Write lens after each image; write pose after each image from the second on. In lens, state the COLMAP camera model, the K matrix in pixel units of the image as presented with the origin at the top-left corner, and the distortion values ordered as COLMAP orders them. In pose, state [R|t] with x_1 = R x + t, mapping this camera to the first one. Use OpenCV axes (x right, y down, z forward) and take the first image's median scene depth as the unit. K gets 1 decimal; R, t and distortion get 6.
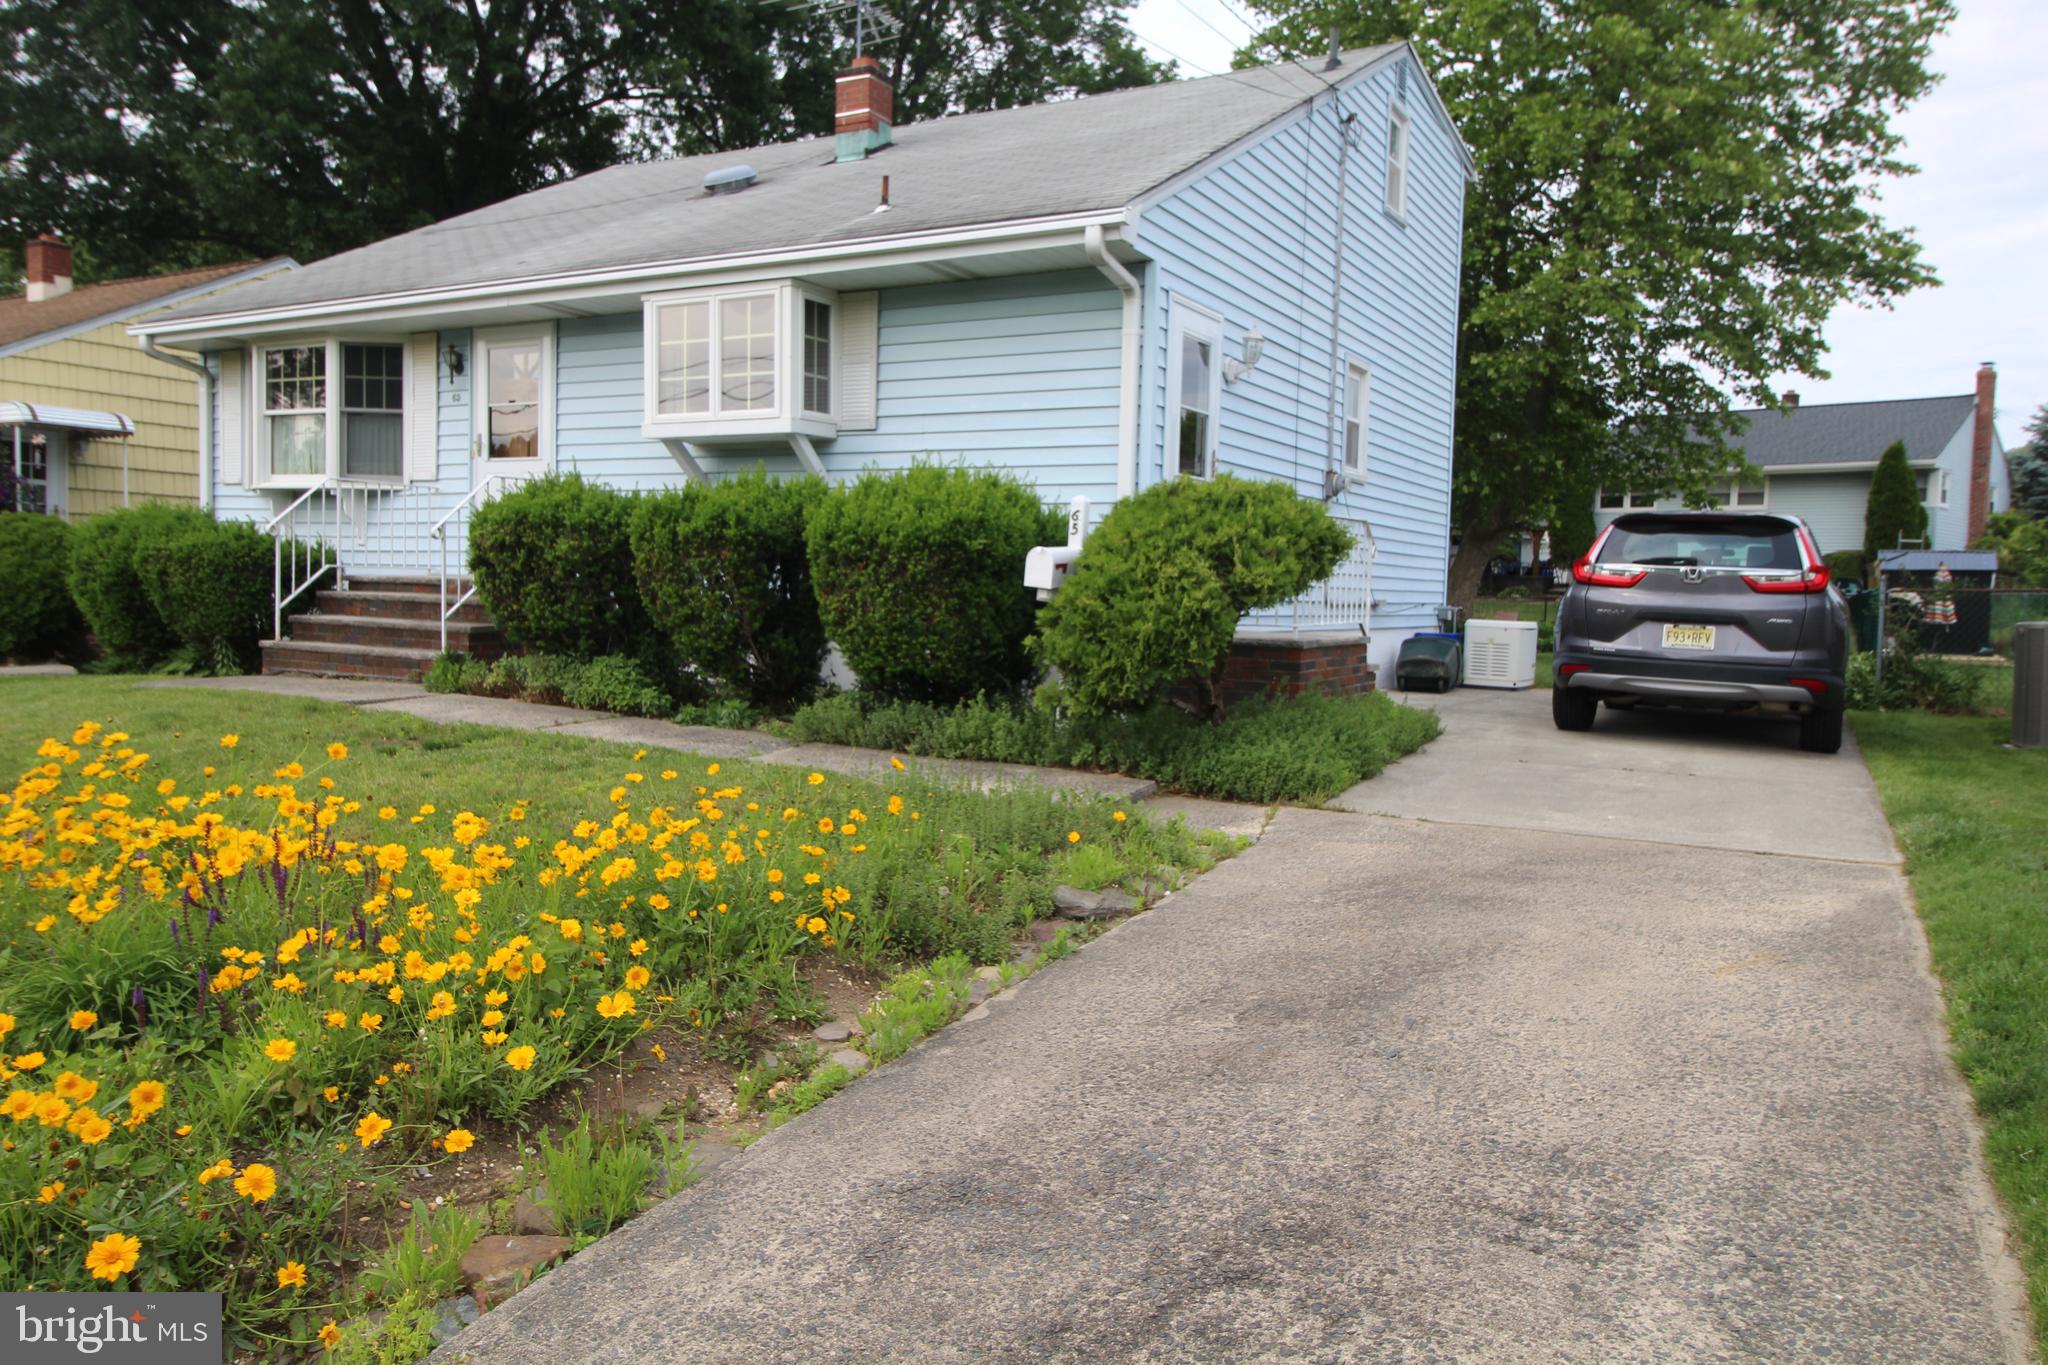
lens RADIAL K [[1464.3, 0, 1024.0], [0, 1464.3, 682.5], [0, 0, 1]] dist [-0.003351, -0.006578]
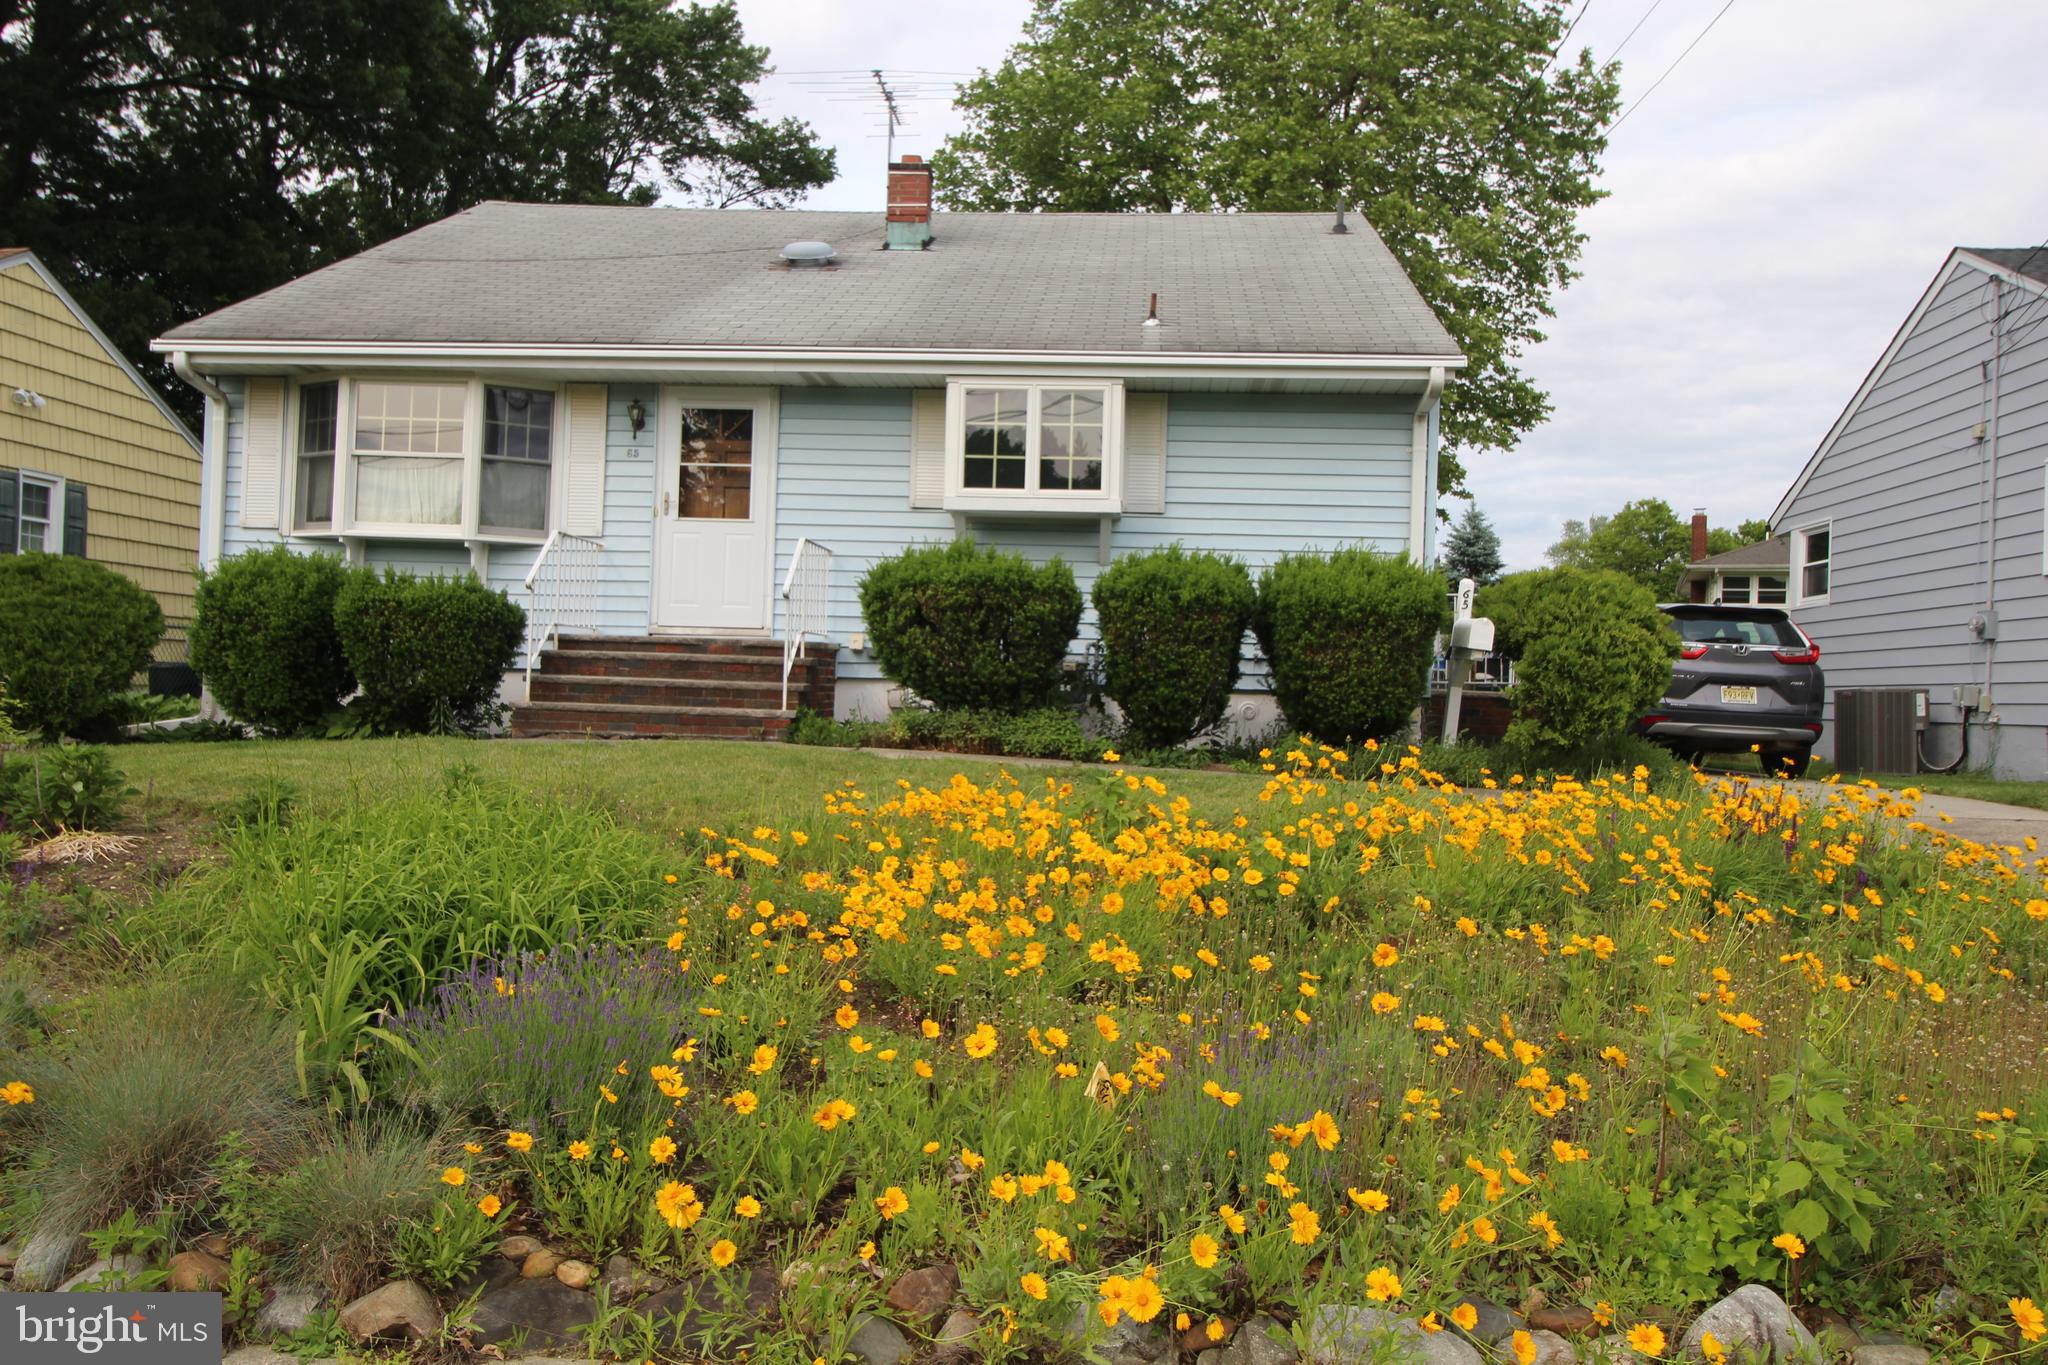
lens RADIAL K [[1586.8, 0, 1033.9], [0, 1586.8, 681.9], [0, 0, 1]] dist [0.000828, -0.001396]
pose [[0.904073, 0.006178, 0.427333, -0.693015], [0.020677, 0.998092, -0.058176, 0.026353], [-0.426877, 0.061432, 0.902221, -0.058011]]
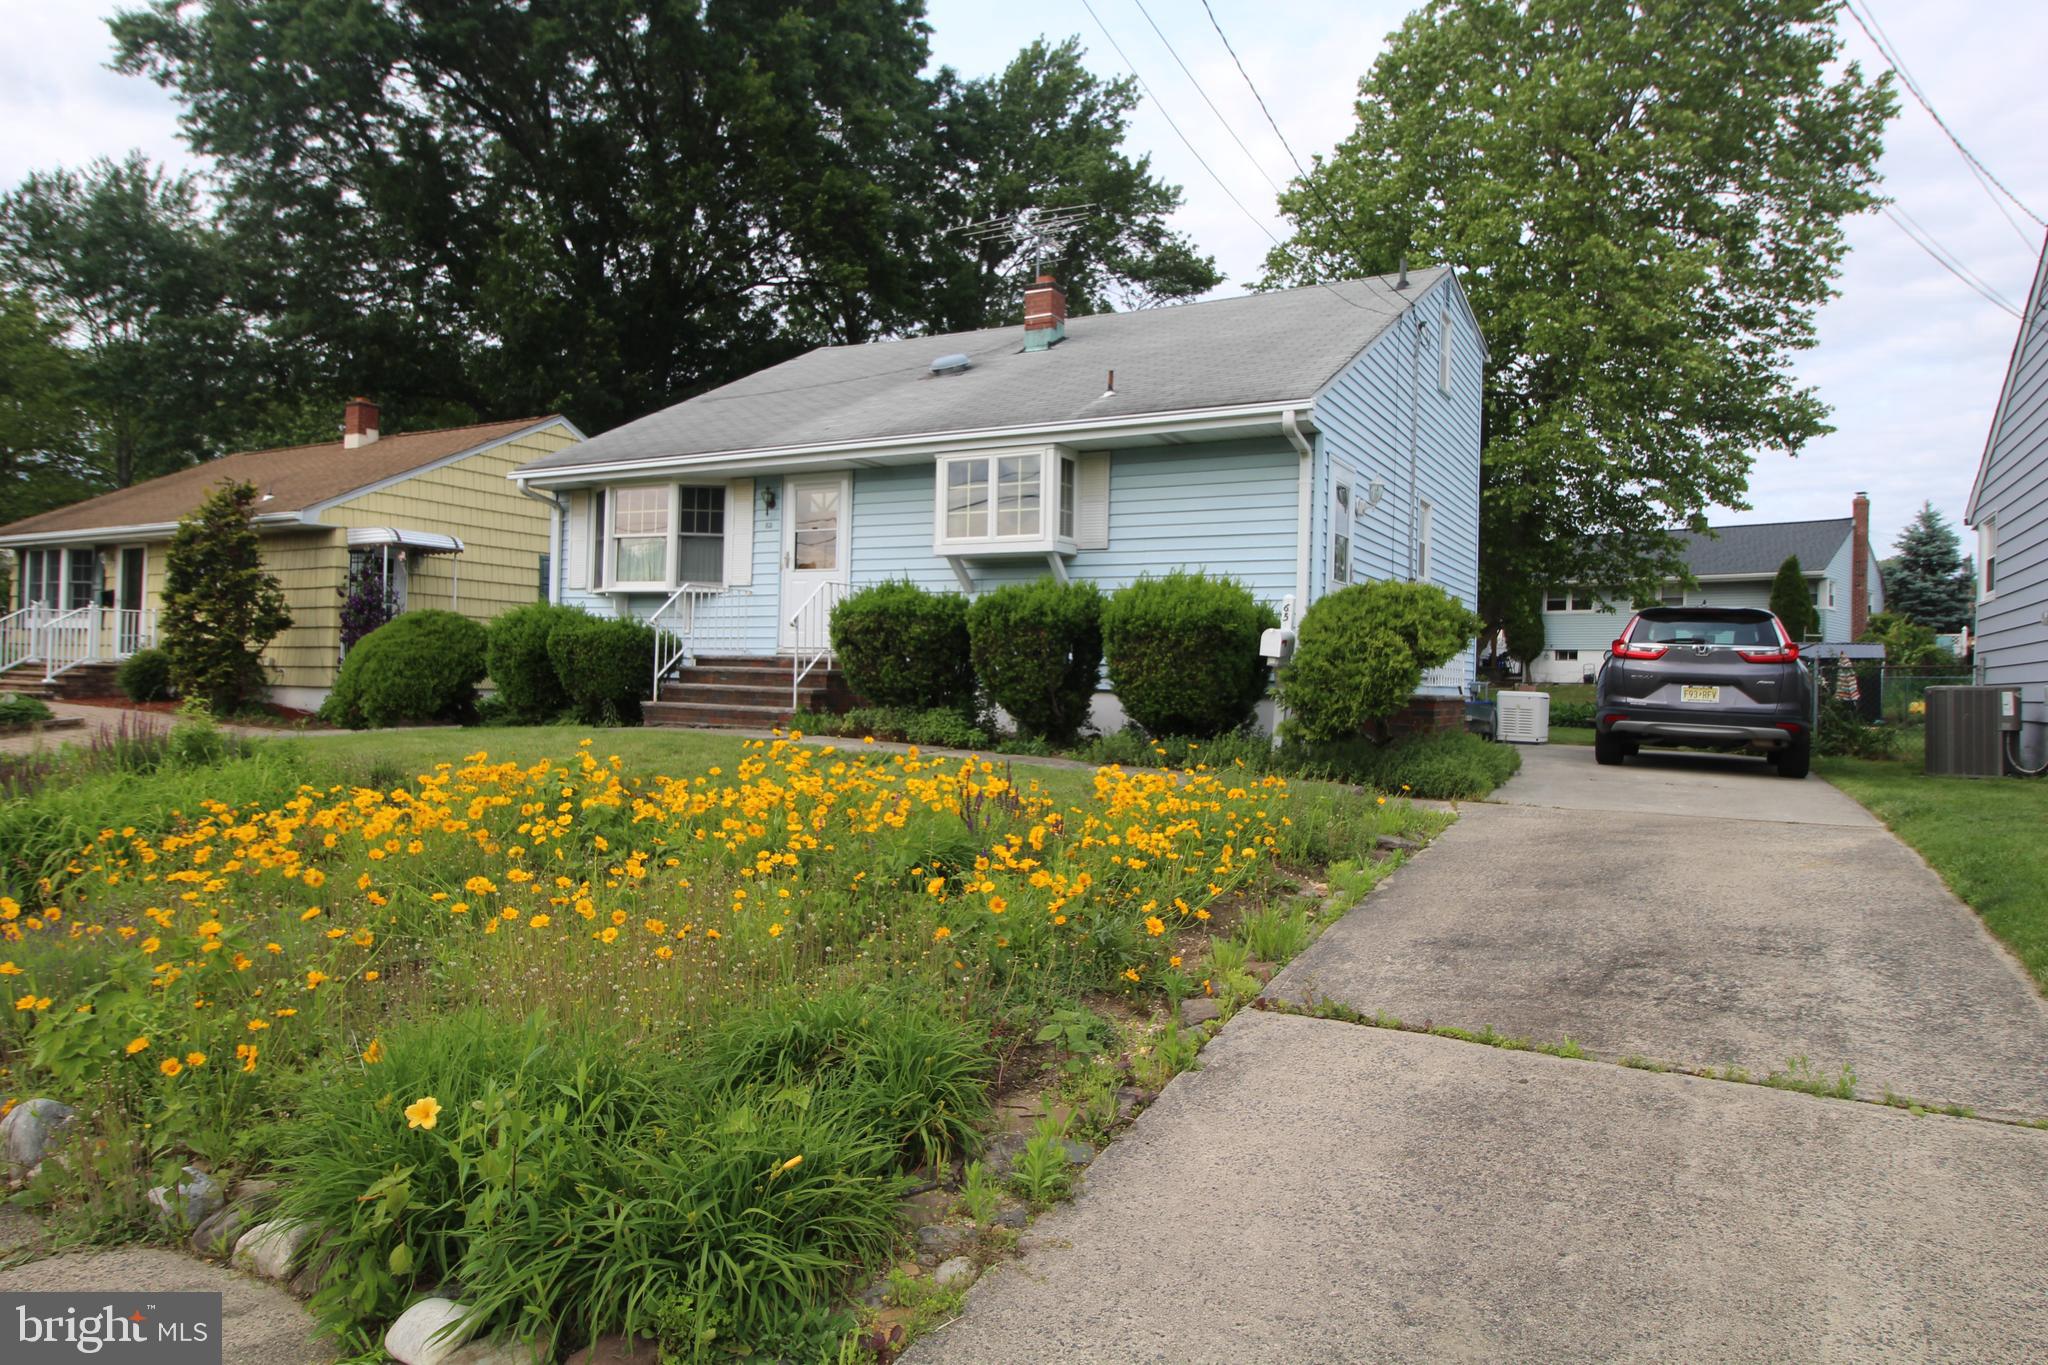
lens RADIAL K [[1271.8, 0, 1016.9], [0, 1271.8, 675.7], [0, 0, 1]] dist [-0.000623, -0.022905]
pose [[0.999997, -0.000337, -0.002554, -0.179044], [0.000159, 0.997592, -0.069353, 0.031796], [0.002571, 0.069352, 0.997589, -0.199753]]
